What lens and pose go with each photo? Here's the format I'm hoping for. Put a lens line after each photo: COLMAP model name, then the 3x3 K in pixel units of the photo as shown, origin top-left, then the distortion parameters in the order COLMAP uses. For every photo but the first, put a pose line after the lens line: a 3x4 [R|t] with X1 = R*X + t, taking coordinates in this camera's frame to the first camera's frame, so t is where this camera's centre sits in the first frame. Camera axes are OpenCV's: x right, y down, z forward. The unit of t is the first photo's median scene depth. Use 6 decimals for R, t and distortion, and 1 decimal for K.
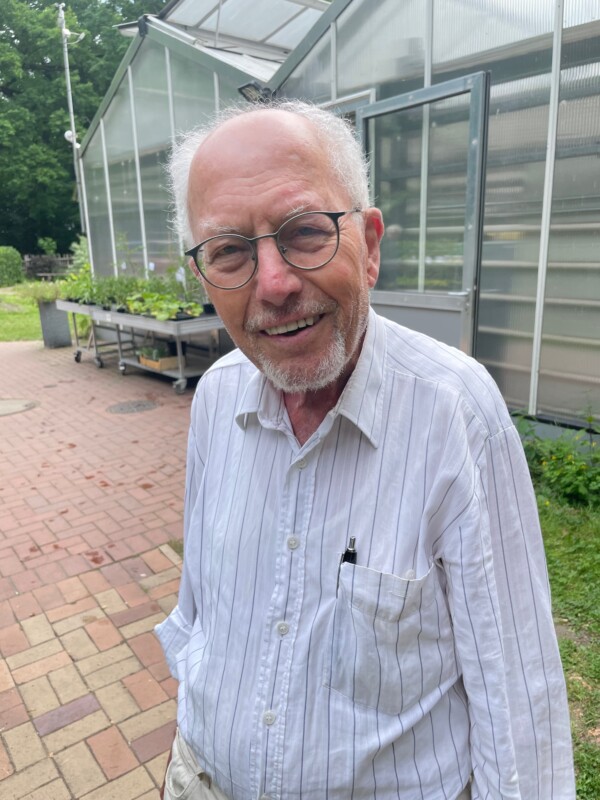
lens RADIAL K [[615.8, 0, 300.0], [0, 615.8, 400.0], [0, 0, 1]] dist [0.093652, -0.158942]
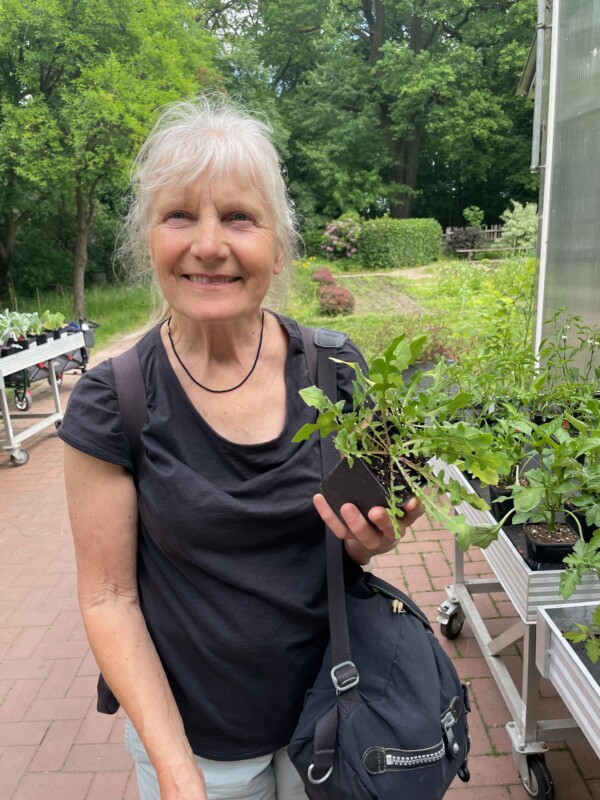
lens RADIAL K [[596.3, 0, 300.0], [0, 596.3, 400.0], [0, 0, 1]] dist [0.089502, -0.140106]
pose [[0.792726, 0.141111, -0.593021, -0.079526], [-0.111664, 0.989991, 0.086304, -0.048353], [0.599264, -0.002197, 0.800548, 0.222323]]
